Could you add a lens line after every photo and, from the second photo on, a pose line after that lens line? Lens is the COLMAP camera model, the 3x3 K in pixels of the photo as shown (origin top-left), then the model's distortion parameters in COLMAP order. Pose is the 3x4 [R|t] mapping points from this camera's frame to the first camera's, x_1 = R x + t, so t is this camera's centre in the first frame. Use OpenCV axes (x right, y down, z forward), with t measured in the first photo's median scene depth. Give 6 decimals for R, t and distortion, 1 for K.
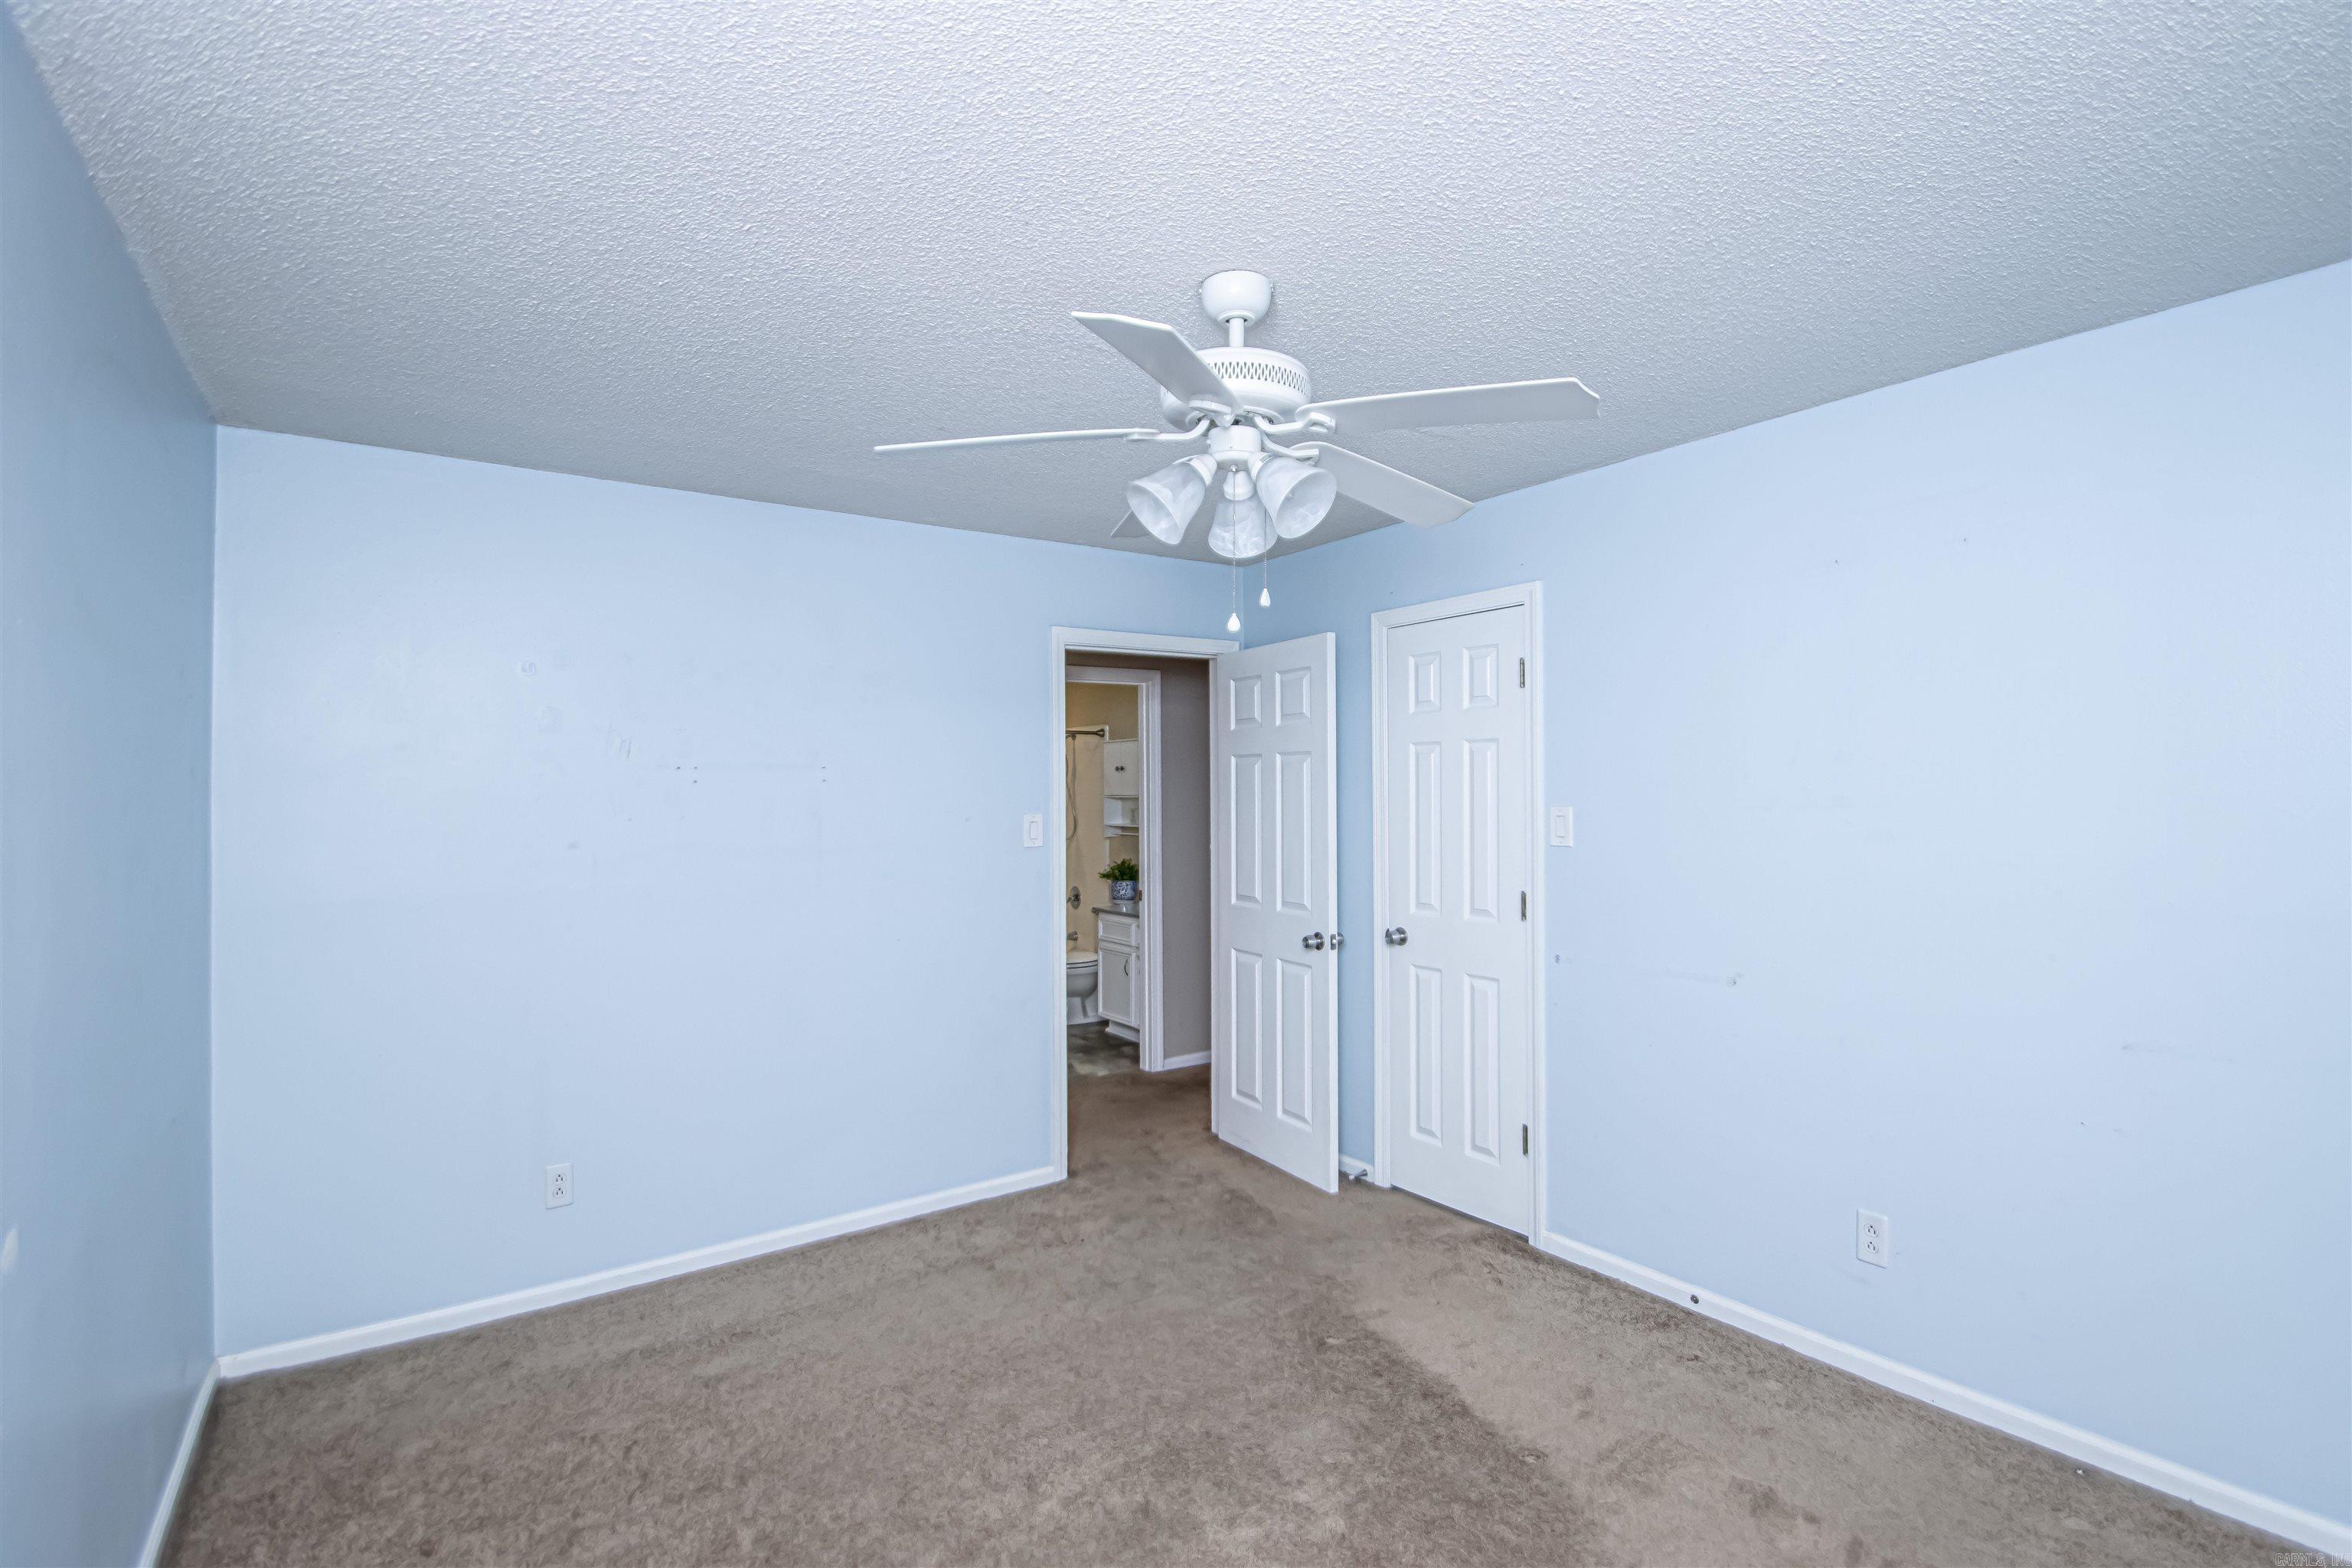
lens RADIAL K [[1111.2, 0, 1217.4], [0, 1111.2, 779.3], [0, 0, 1]] dist [0.023510, -0.013896]
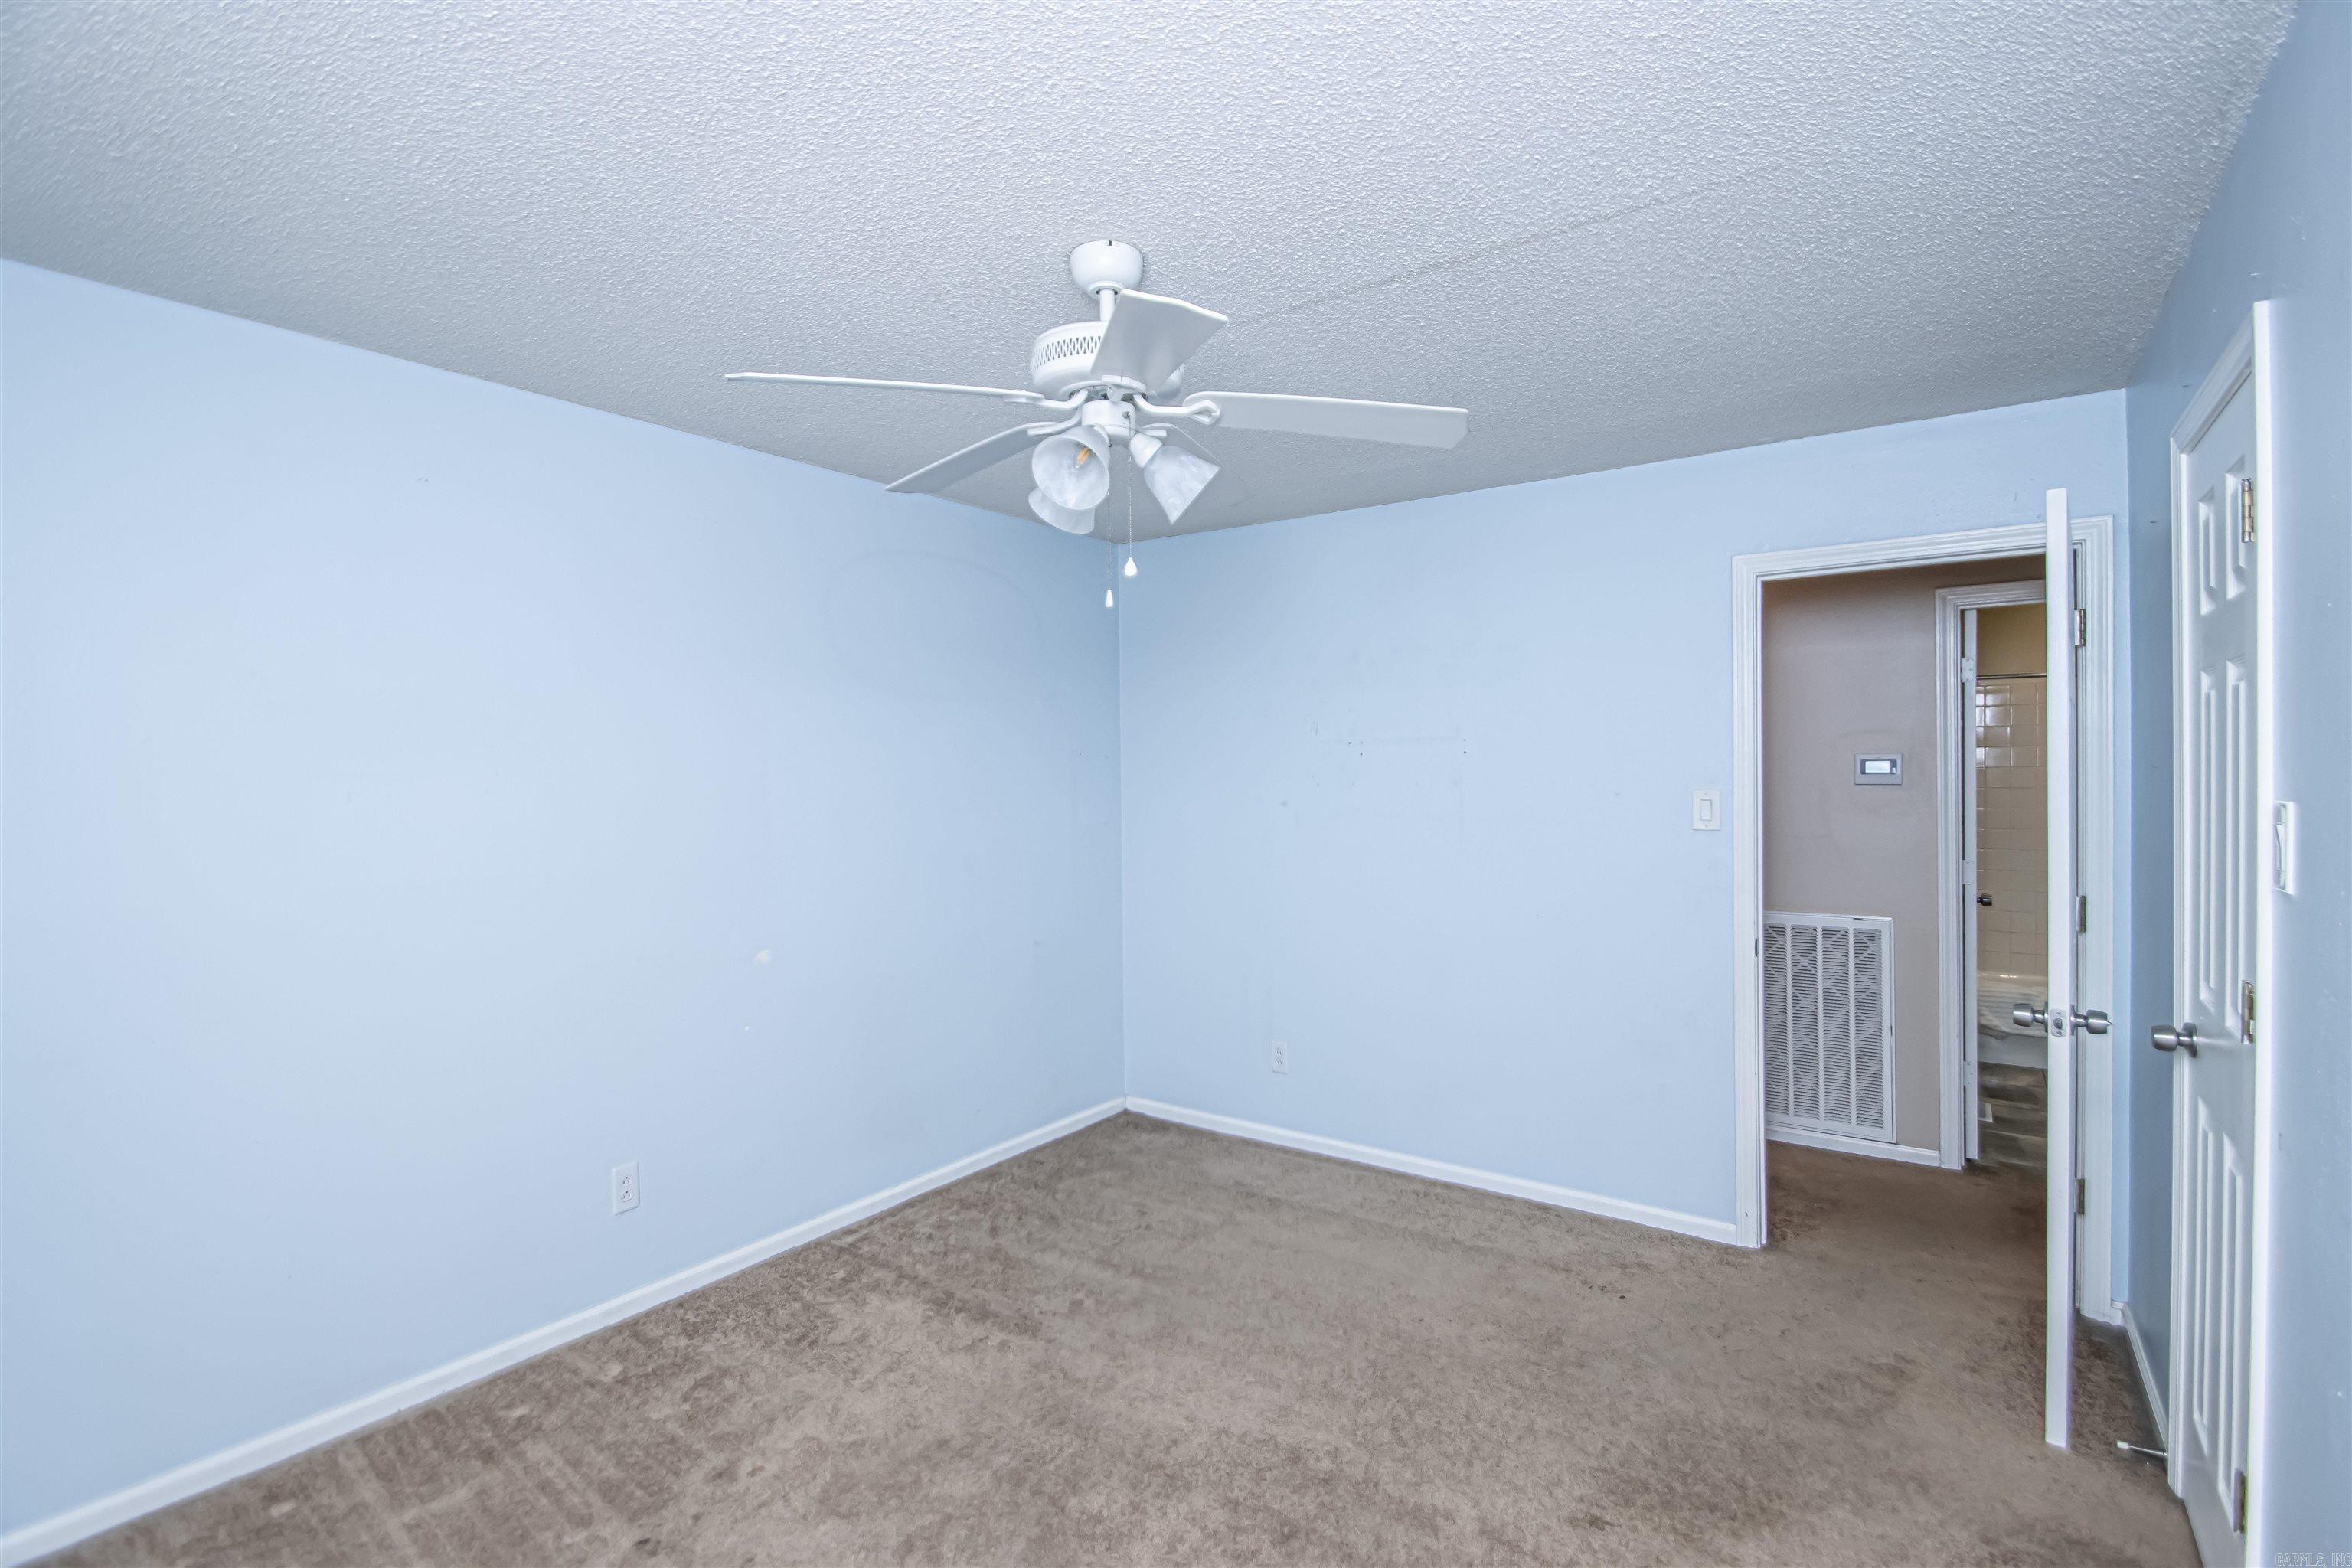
lens RADIAL K [[1111.2, 0, 1217.4], [0, 1111.2, 779.3], [0, 0, 1]] dist [0.023510, -0.013896]
pose [[0.336586, 0.020021, -0.941440, 0.616157], [0.016375, 0.999498, 0.027110, -0.006075], [0.941510, -0.024541, 0.336090, 0.481027]]
